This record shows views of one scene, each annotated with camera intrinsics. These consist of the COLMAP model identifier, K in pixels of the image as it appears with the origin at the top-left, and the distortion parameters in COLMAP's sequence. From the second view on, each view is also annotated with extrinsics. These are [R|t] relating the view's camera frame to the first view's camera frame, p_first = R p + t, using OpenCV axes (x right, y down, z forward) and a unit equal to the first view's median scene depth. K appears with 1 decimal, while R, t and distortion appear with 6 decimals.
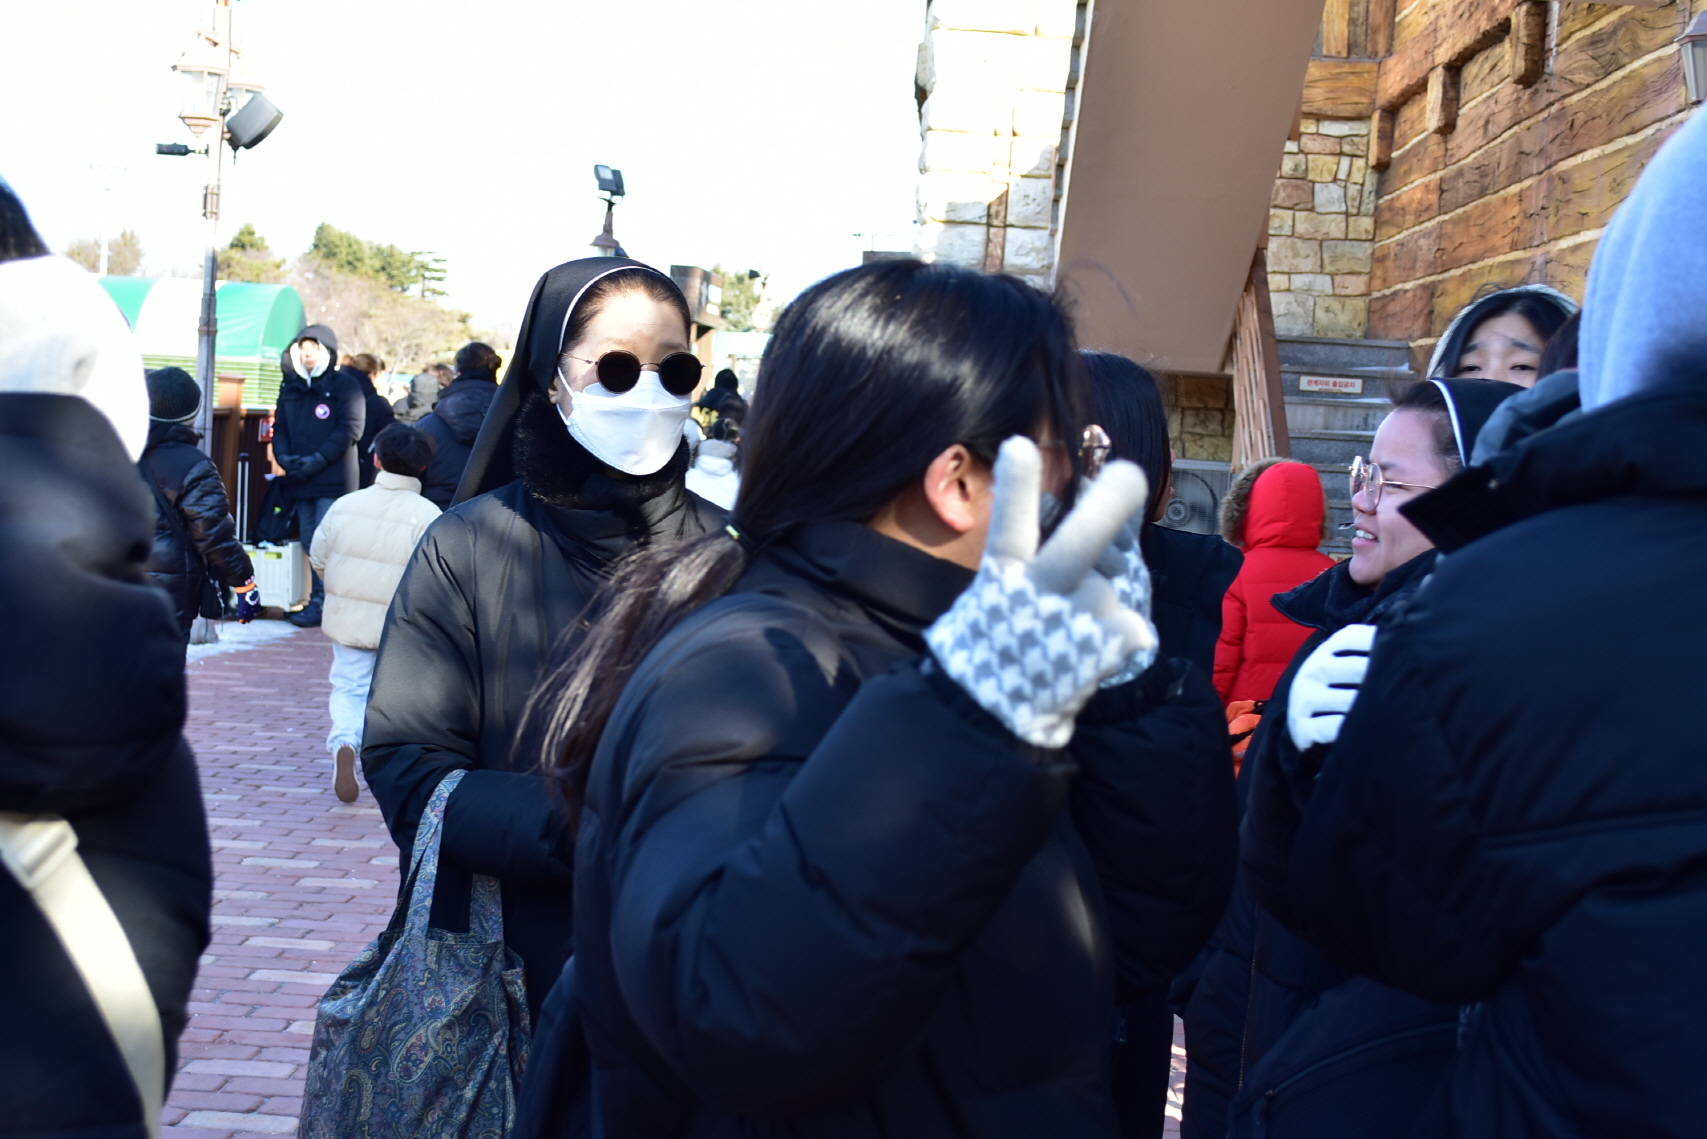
lens RADIAL K [[2623.2, 0, 853.5], [0, 2623.2, 569.5], [0, 0, 1]] dist [0.025648, -0.170732]
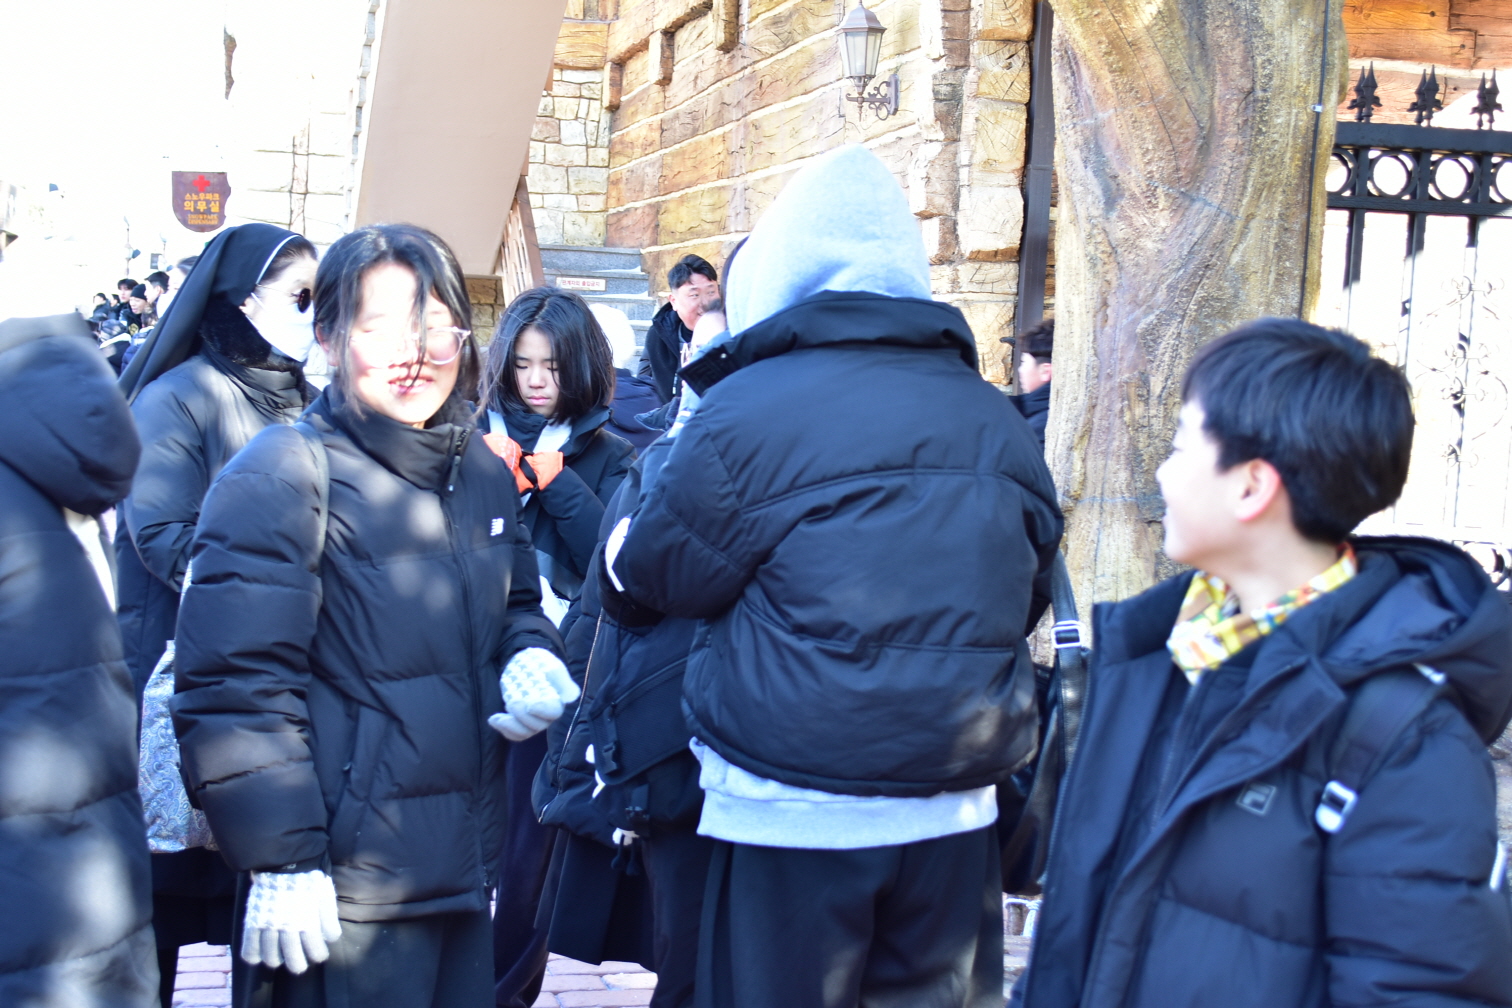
lens RADIAL K [[2323.6, 0, 756.0], [0, 2323.6, 504.0], [0, 0, 1]] dist [0.025648, -0.170732]
pose [[0.965431, -0.035233, 0.258267, -0.028348], [0.028795, 0.999174, 0.028670, 0.005395], [-0.259064, -0.020242, 0.965648, -0.098491]]
